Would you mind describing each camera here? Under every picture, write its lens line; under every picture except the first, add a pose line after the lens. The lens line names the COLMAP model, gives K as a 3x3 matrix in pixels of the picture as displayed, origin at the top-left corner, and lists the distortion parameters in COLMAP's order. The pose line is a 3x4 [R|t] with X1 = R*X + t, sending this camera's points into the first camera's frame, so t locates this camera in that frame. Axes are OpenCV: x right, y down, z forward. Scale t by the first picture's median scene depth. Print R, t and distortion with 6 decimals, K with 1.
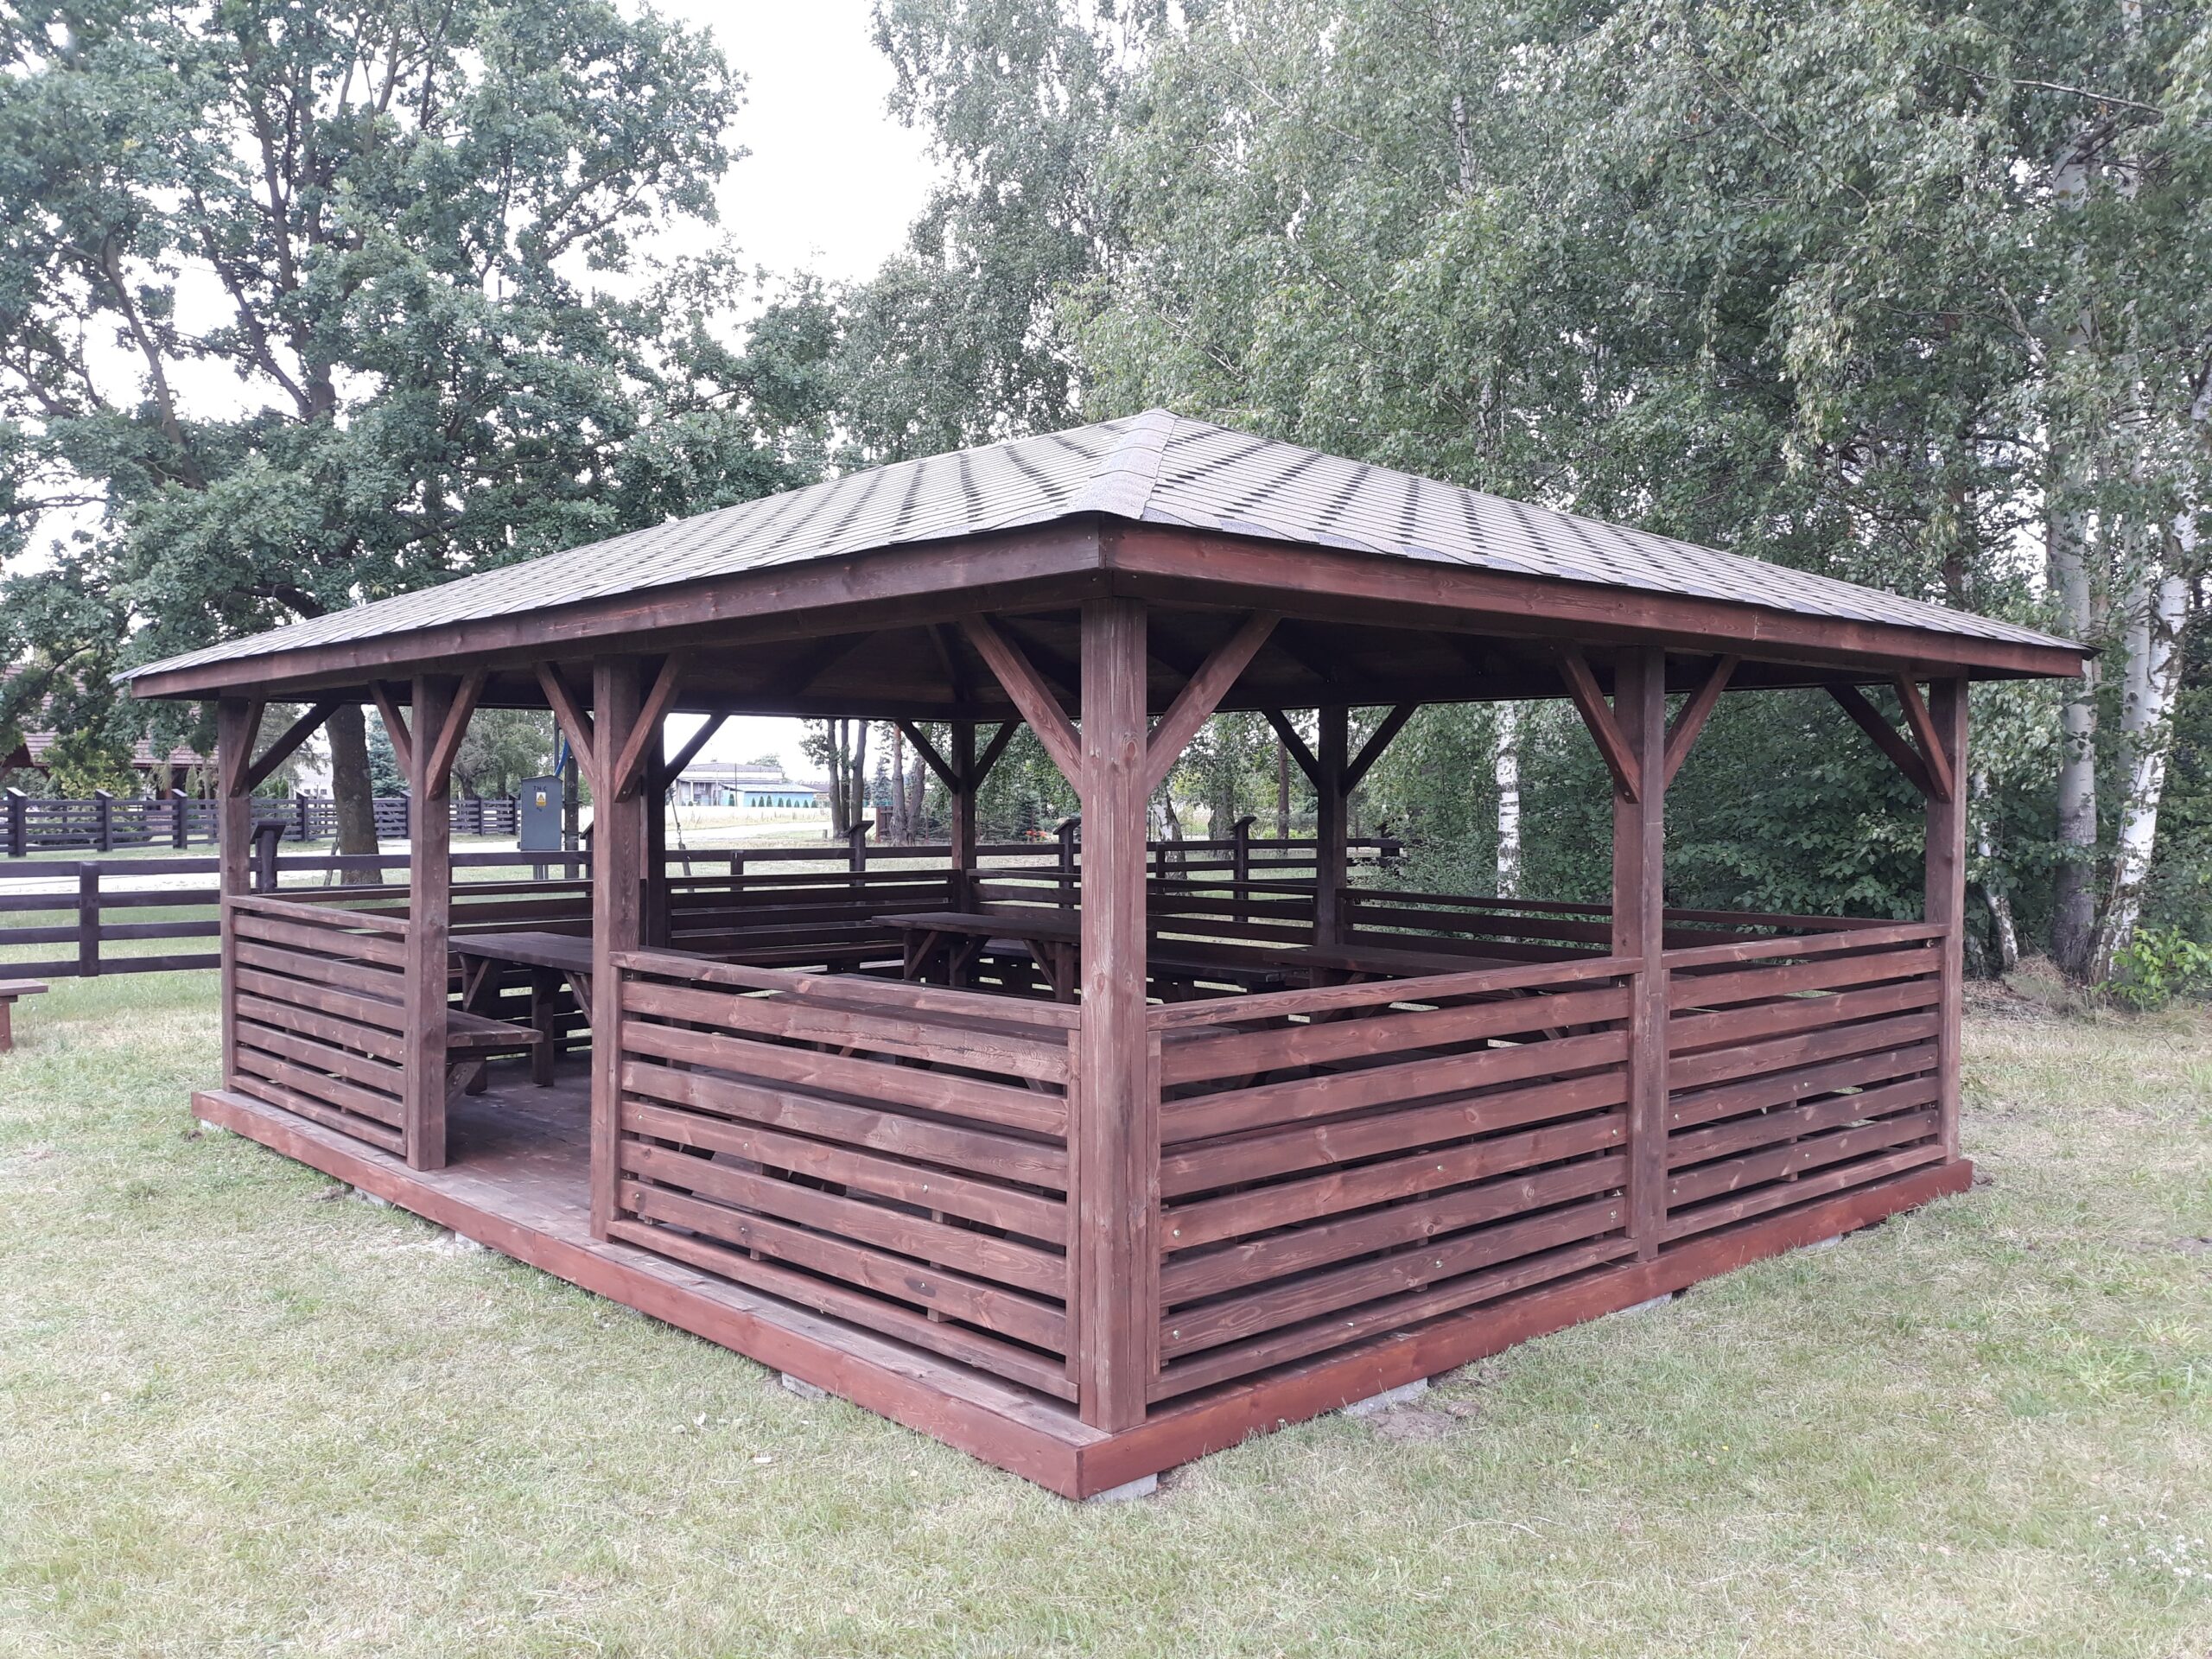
lens RADIAL K [[1834.3, 0, 1097.2], [0, 1834.3, 827.8], [0, 0, 1]] dist [0.008233, -0.015734]
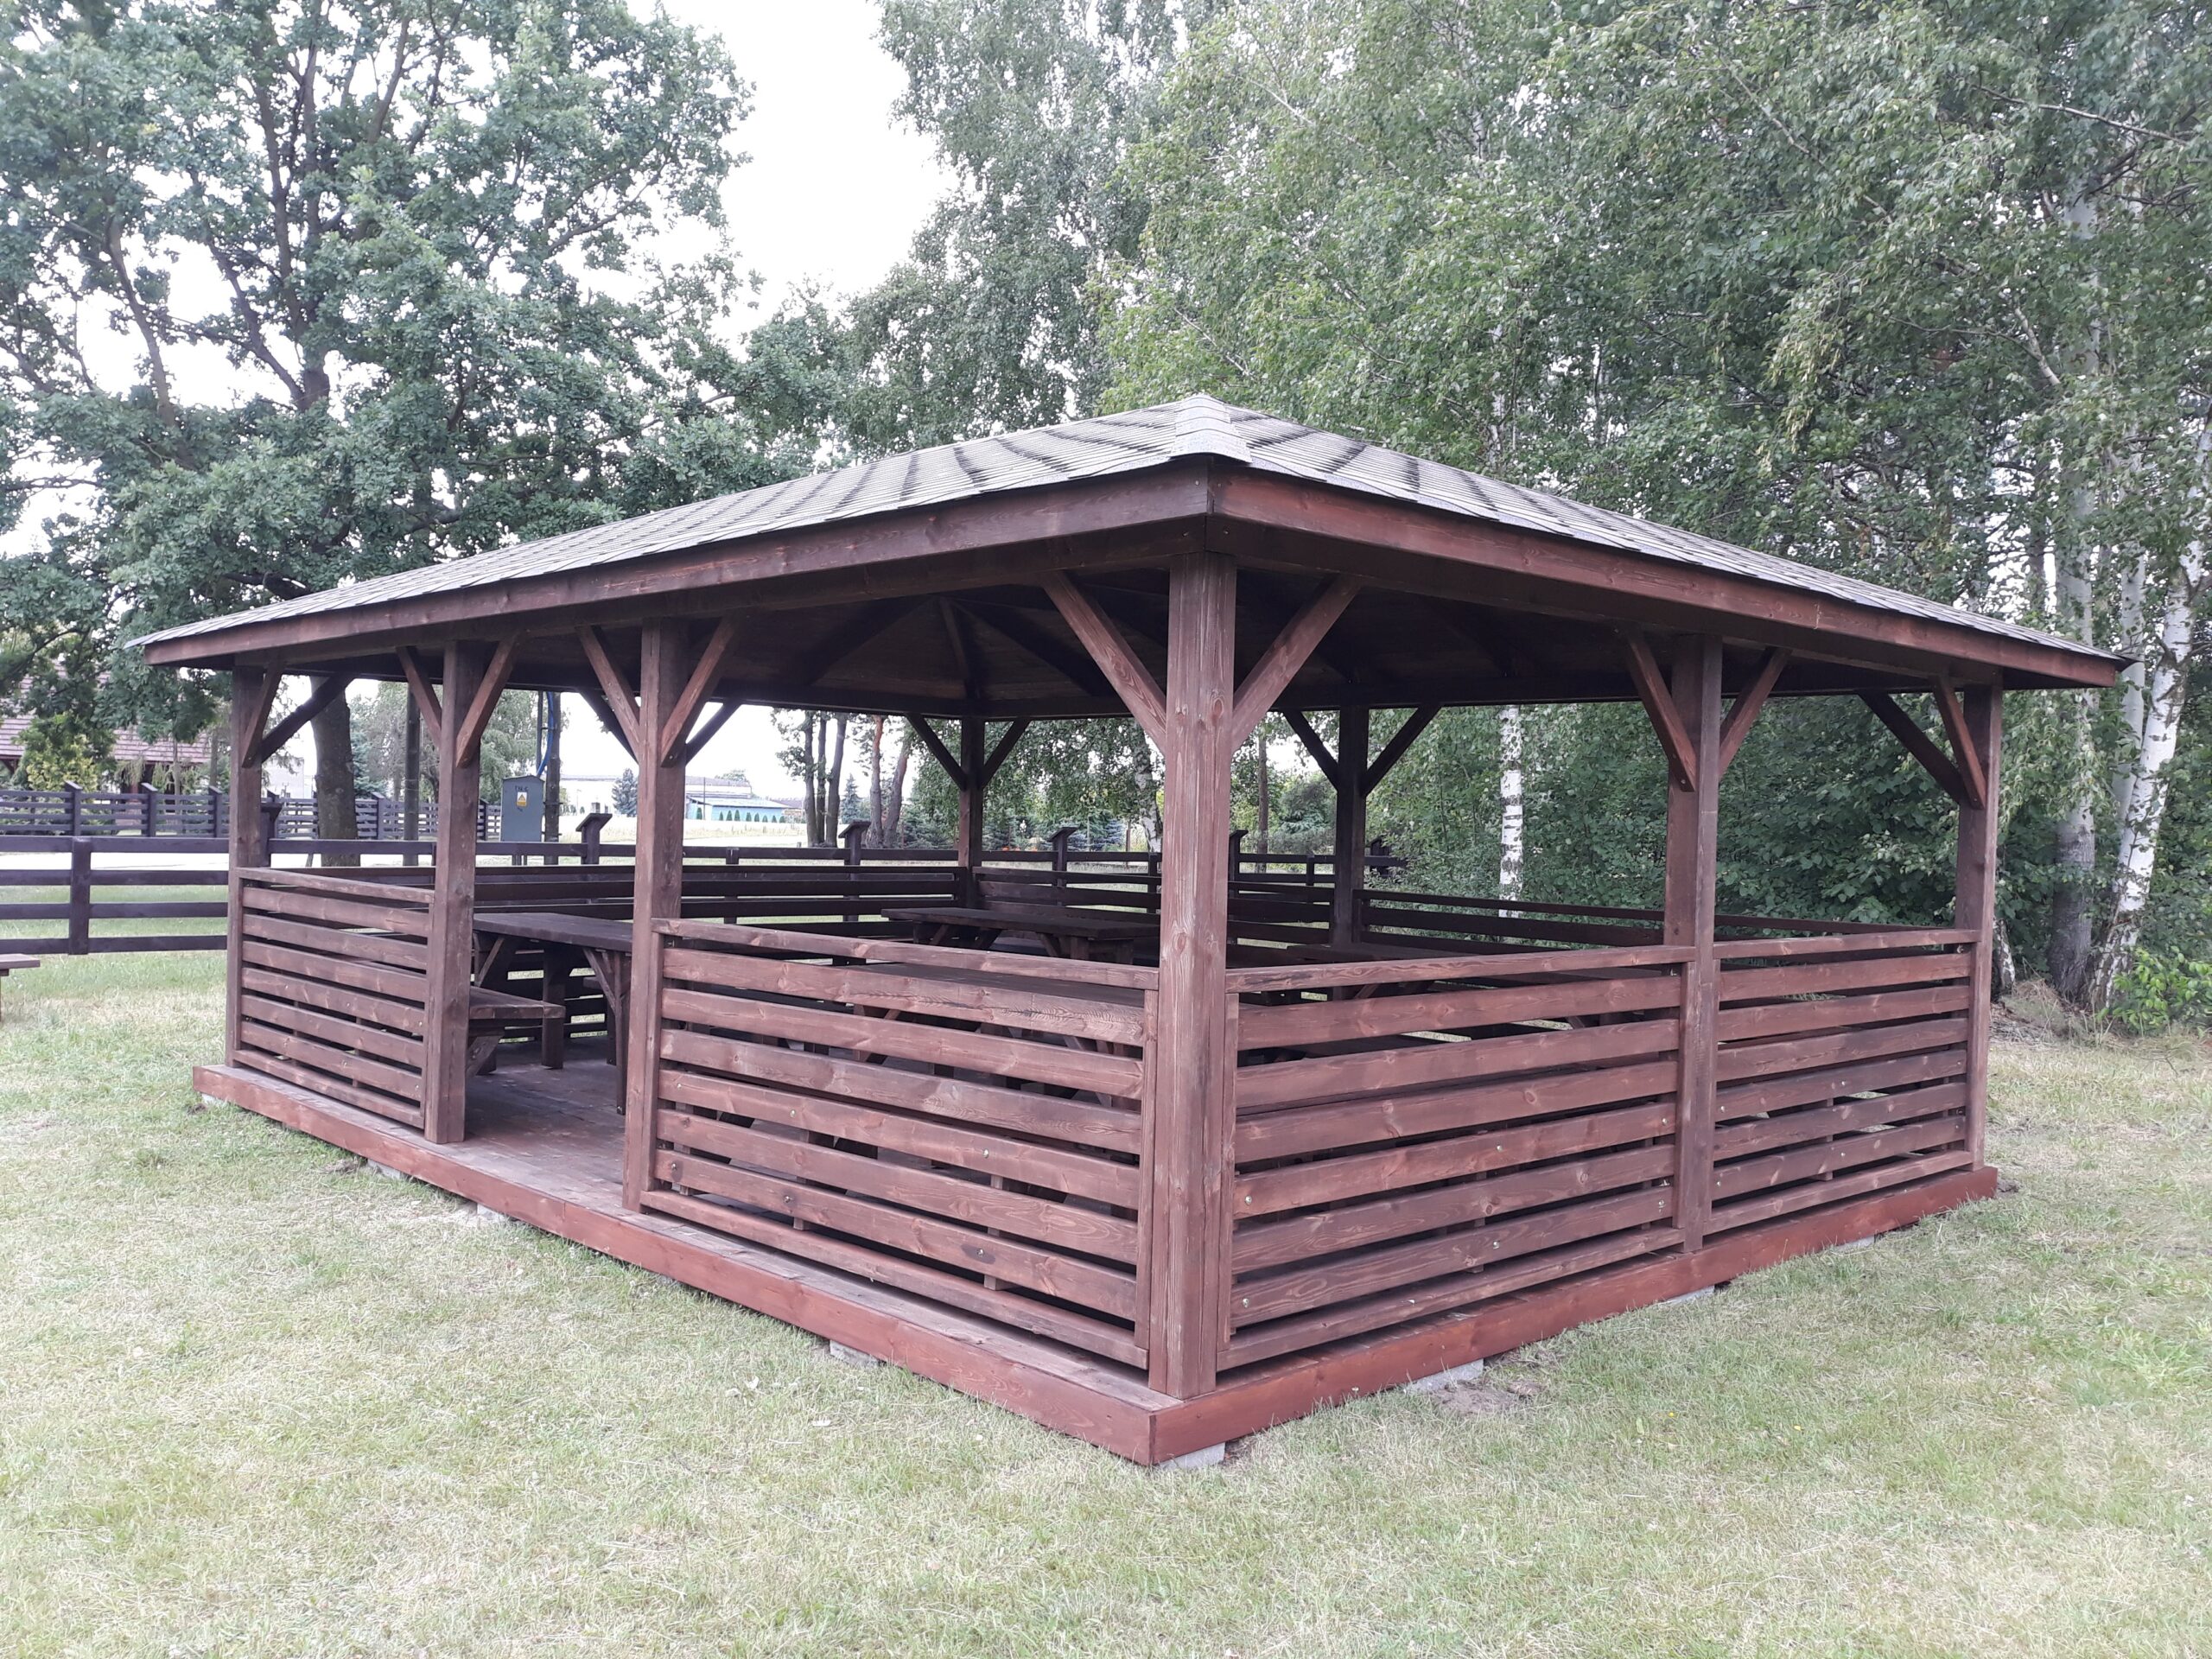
lens RADIAL K [[1834.3, 0, 1096.6], [0, 1834.3, 825.6], [0, 0, 1]] dist [0.008233, -0.015734]
pose [[0.999535, 0.024505, 0.018136, -0.035133], [-0.024237, 0.999596, -0.014813, 0.020688], [-0.018492, 0.014367, 0.999726, 0.006400]]
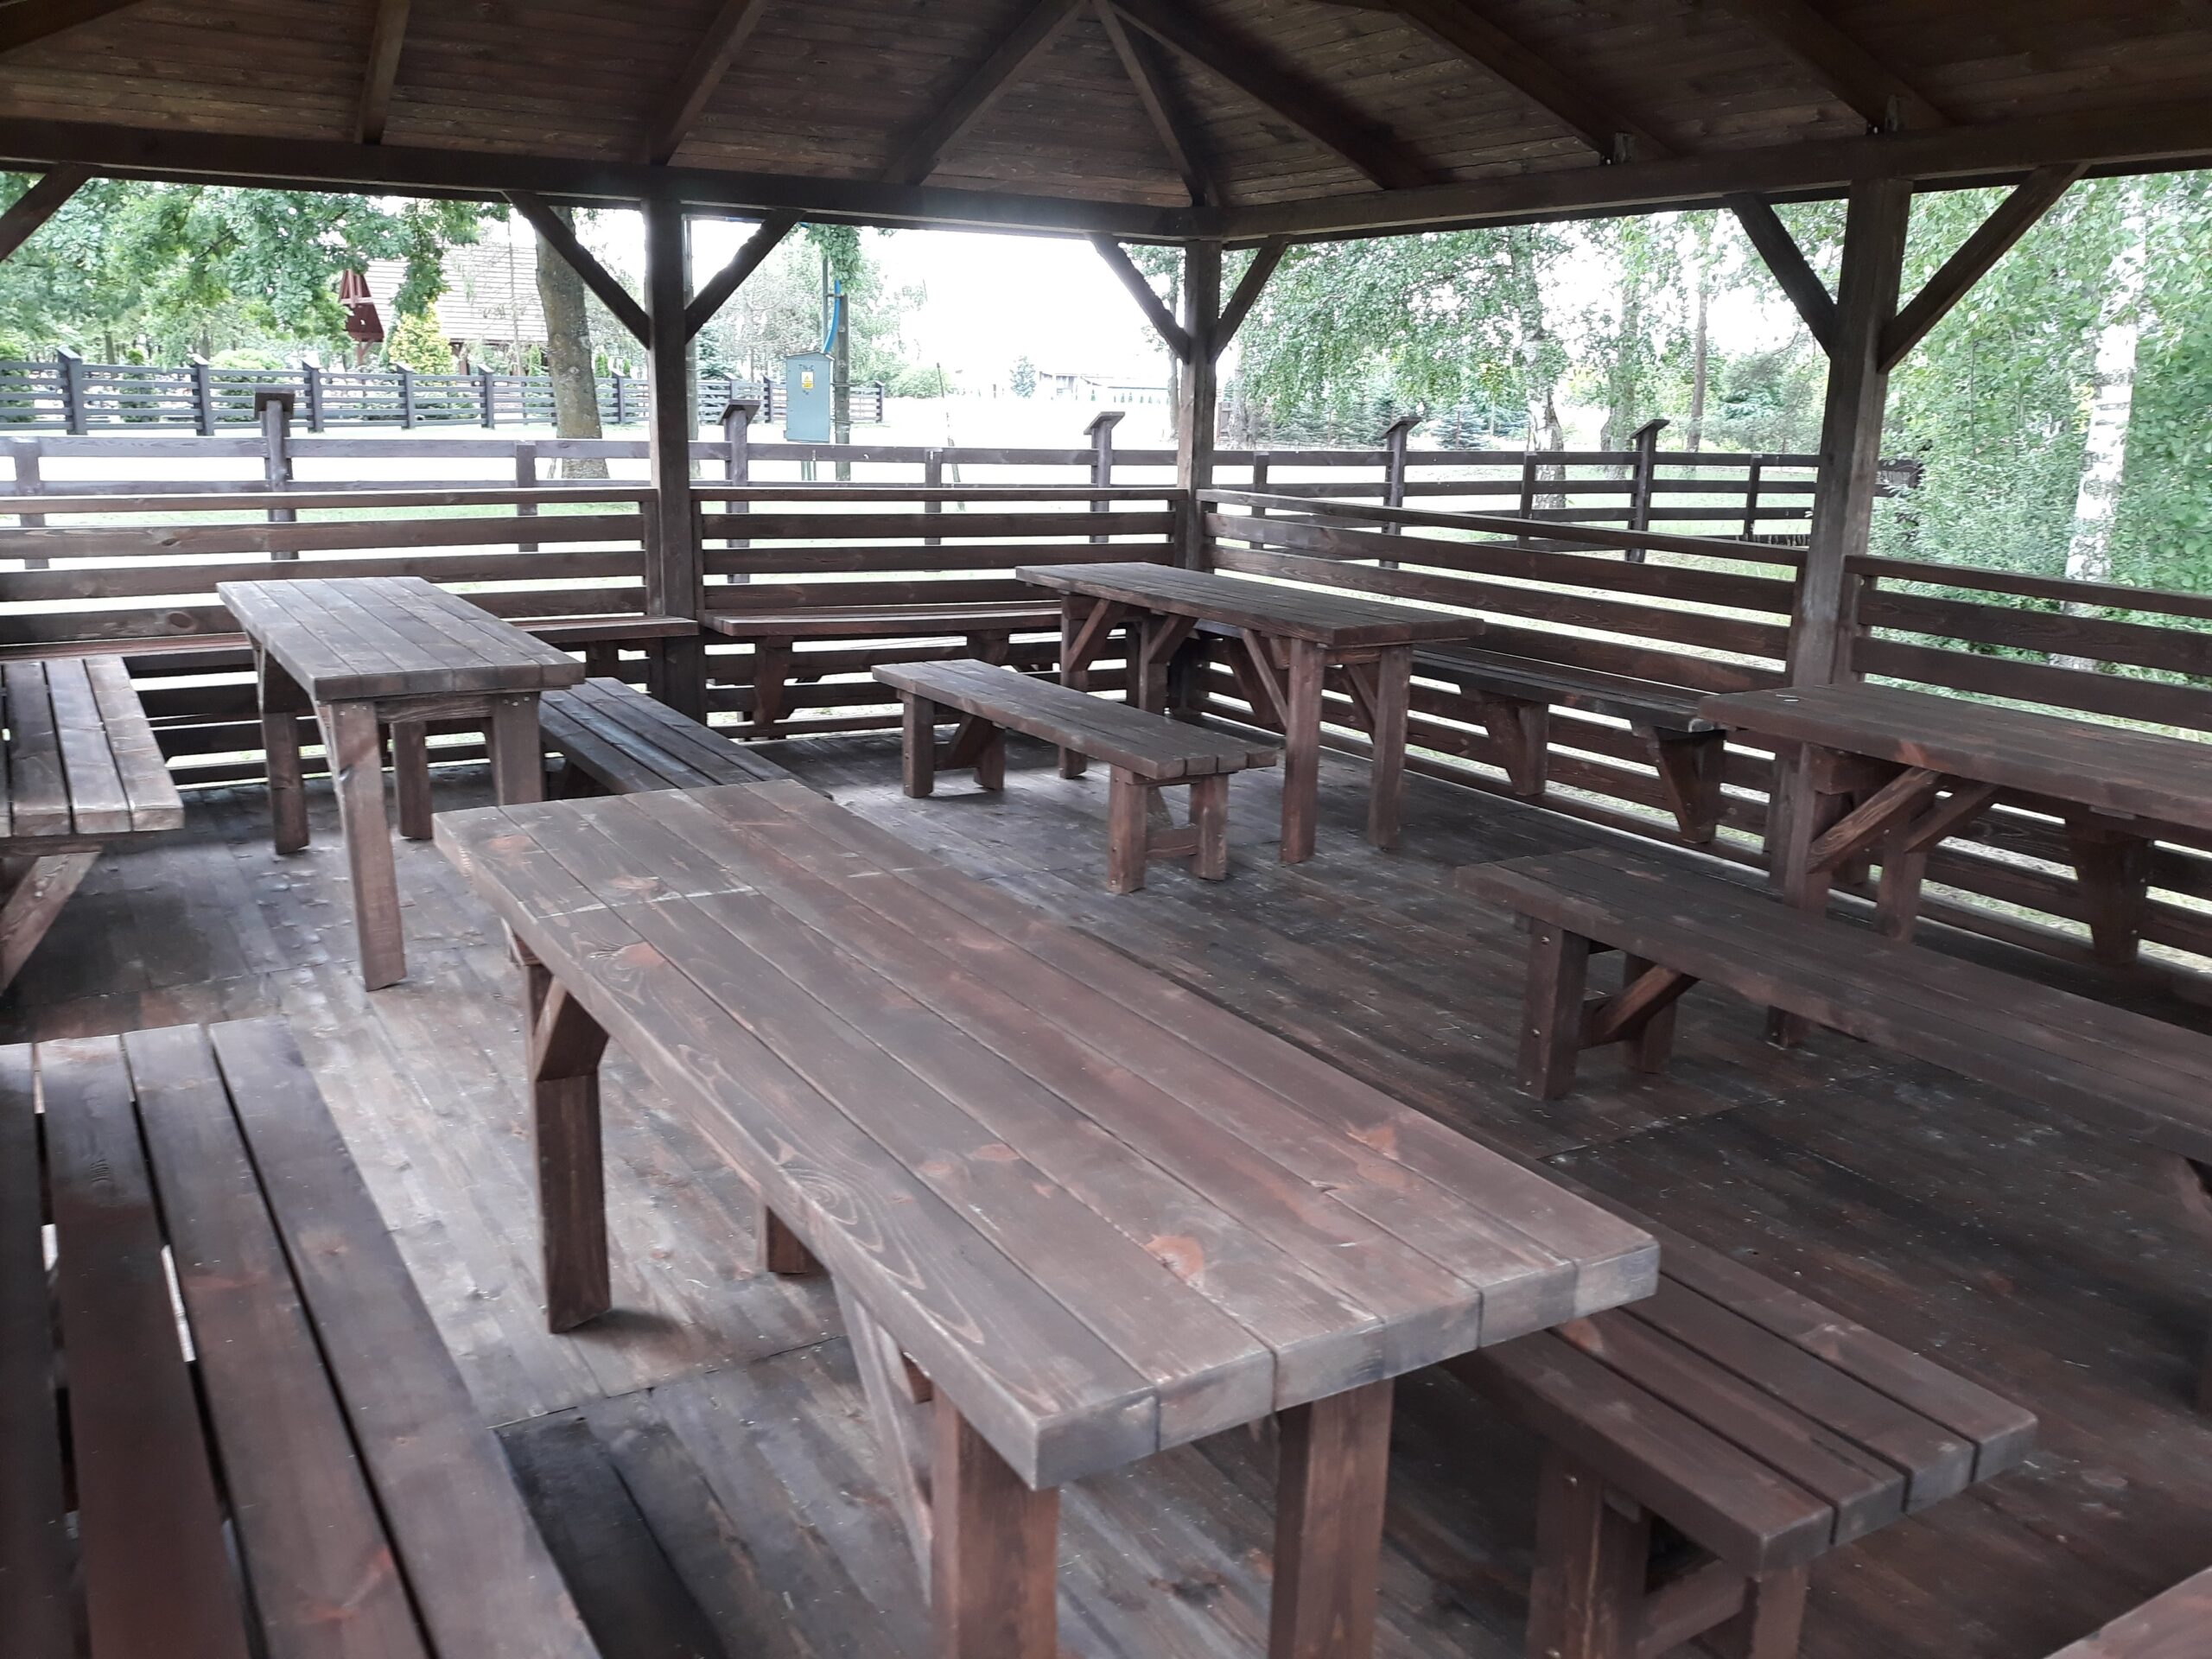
lens RADIAL K [[1834.3, 0, 1118.0], [0, 1834.3, 853.6], [0, 0, 1]] dist [0.008233, -0.015734]
pose [[0.981655, 0.067667, -0.178257, 0.032504], [-0.025806, 0.973456, 0.227416, 0.003155], [0.188913, -0.218644, 0.957344, 0.550593]]
